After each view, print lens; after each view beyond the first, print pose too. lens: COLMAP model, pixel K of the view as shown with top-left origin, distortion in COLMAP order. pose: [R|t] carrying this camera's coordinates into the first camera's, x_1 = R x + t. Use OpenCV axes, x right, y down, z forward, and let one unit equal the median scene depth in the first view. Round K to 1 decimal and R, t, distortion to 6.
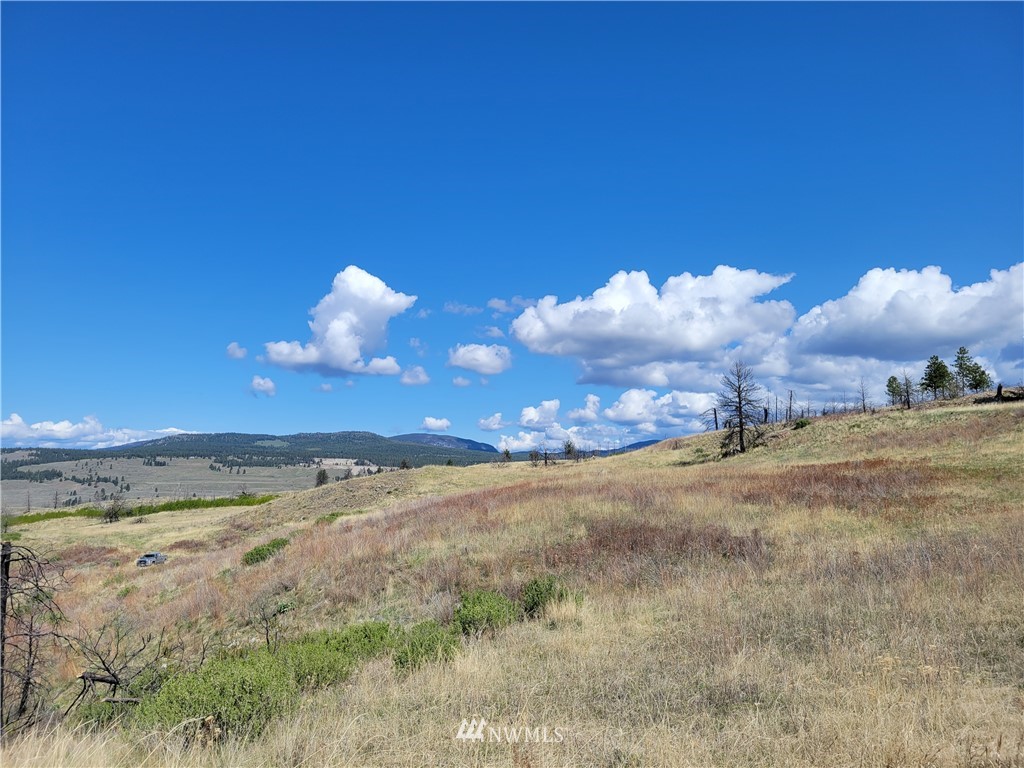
lens RADIAL K [[772.0, 0, 512.4], [0, 772.0, 382.4], [0, 0, 1]] dist [0.071864, -0.037616]
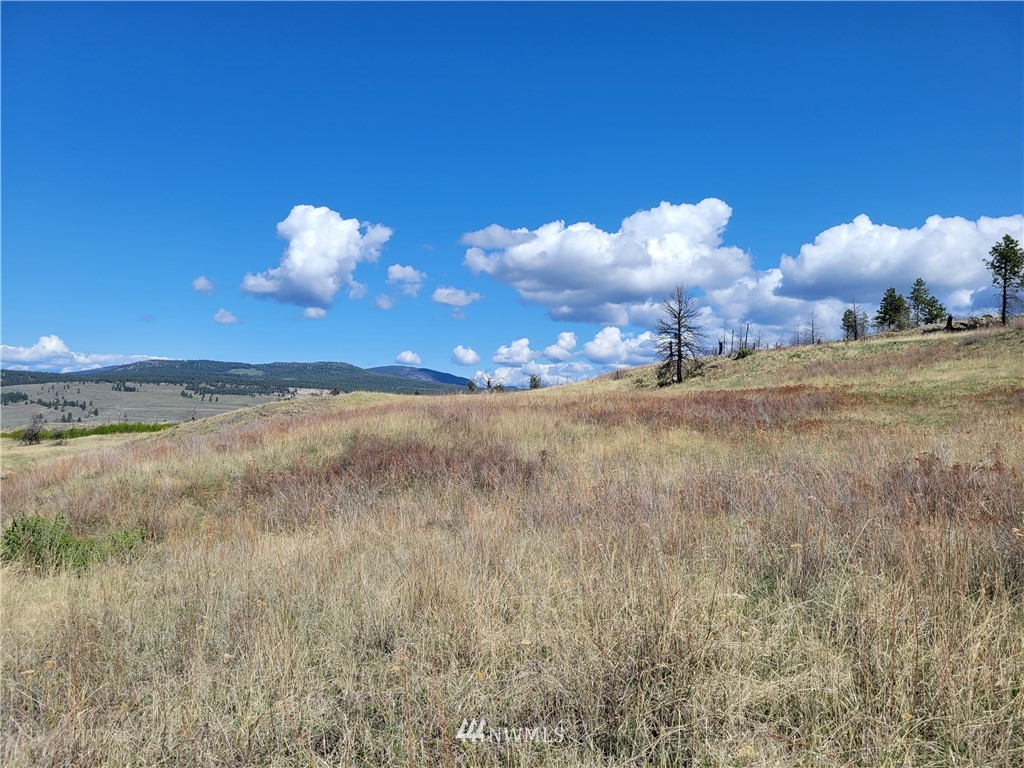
lens RADIAL K [[772.0, 0, 516.0], [0, 772.0, 379.3], [0, 0, 1]] dist [0.071864, -0.037616]
pose [[0.999197, 0.023297, 0.032609, 0.067190], [-0.025819, 0.996525, 0.079196, 0.016434], [-0.030651, -0.079974, 0.996326, 0.072597]]
